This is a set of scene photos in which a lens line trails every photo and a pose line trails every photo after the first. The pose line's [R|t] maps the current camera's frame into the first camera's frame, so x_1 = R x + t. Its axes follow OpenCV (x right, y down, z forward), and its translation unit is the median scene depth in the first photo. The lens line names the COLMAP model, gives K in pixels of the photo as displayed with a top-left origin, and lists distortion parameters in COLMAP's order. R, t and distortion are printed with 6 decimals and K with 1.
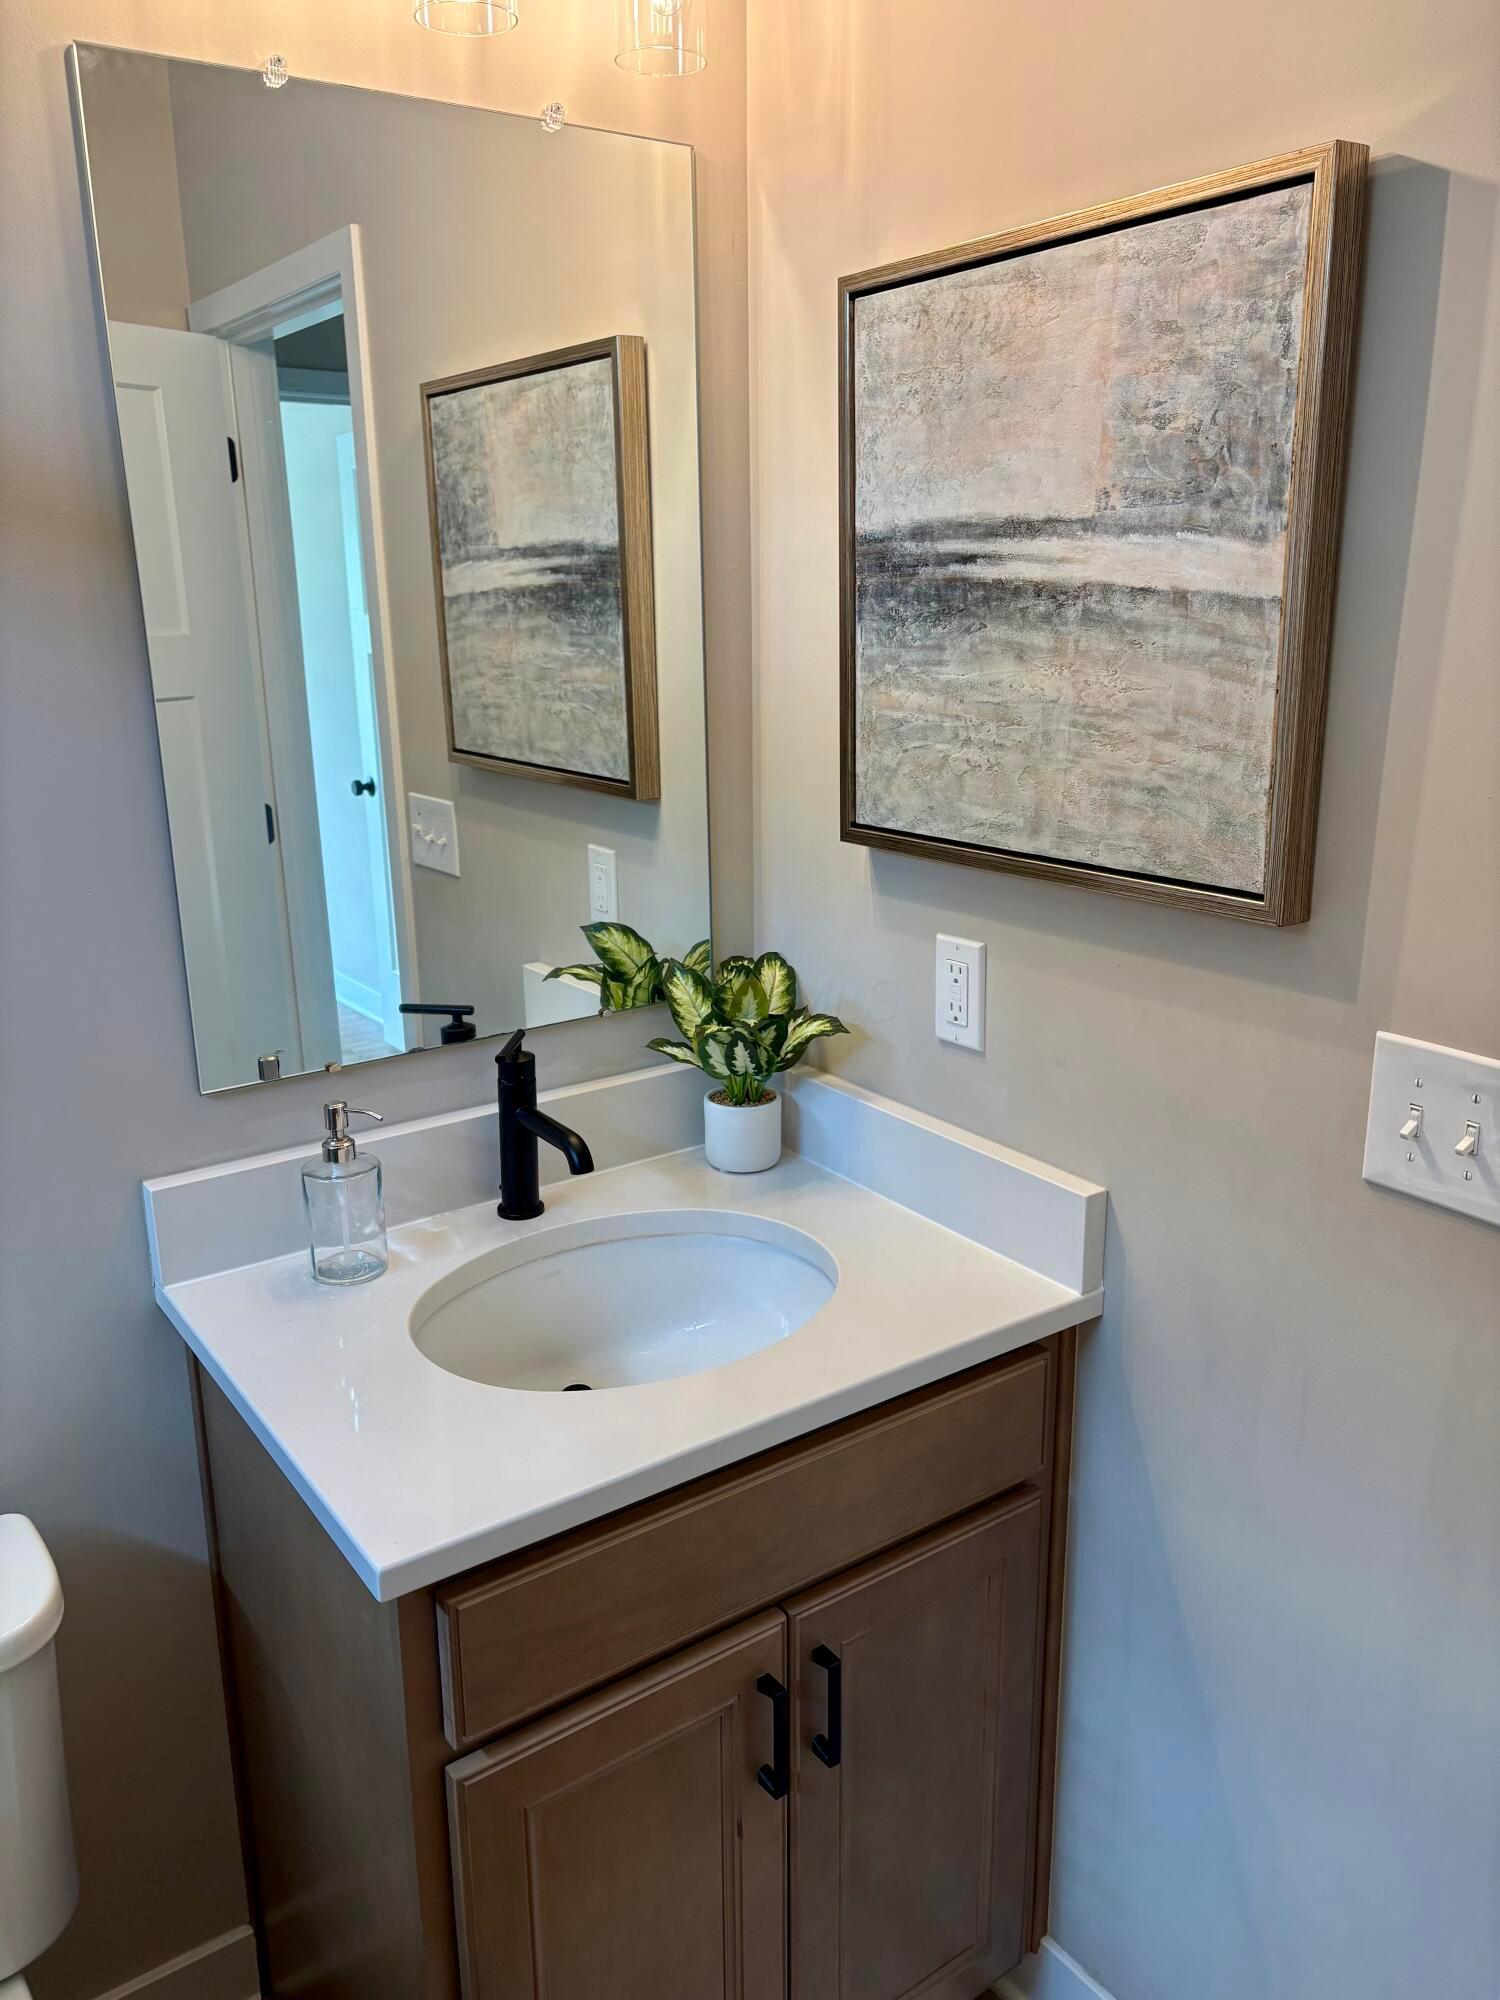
lens RADIAL K [[1512.6, 0, 745.3], [0, 1512.6, 986.0], [0, 0, 1]] dist [0.011720, 0.003229]
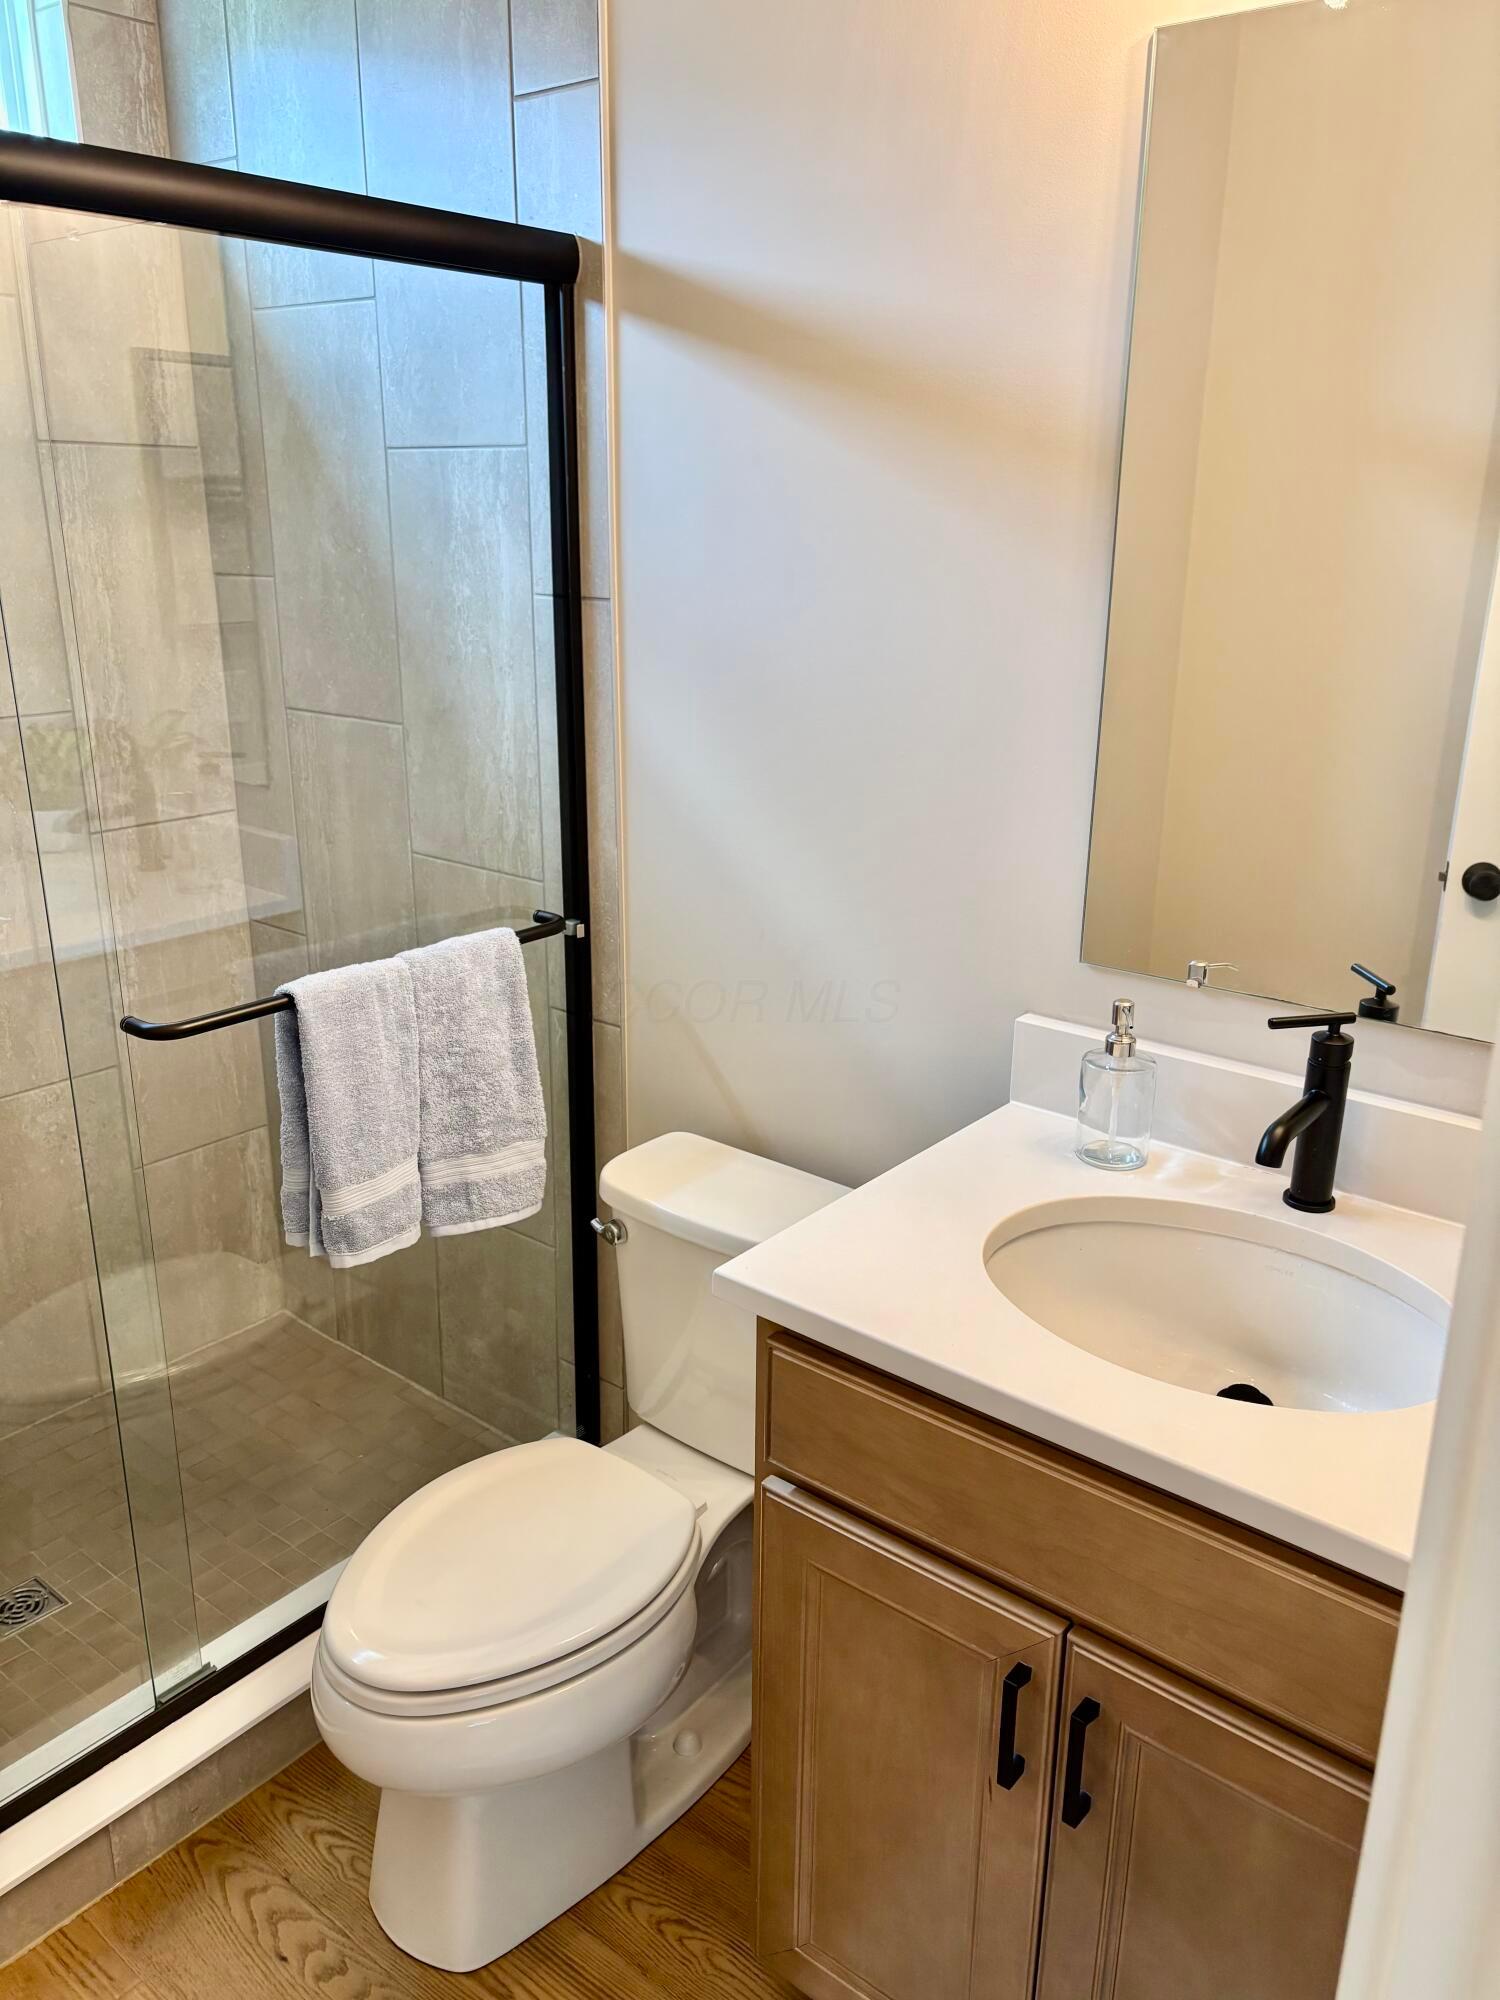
lens RADIAL K [[1512.6, 0, 746.4], [0, 1512.6, 1011.0], [0, 0, 1]] dist [0.011720, 0.003229]
pose [[0.270809, 0.318527, -0.908407, 0.629683], [-0.257787, 0.933199, 0.250370, -0.115469], [0.927474, 0.166372, 0.334831, 0.390787]]
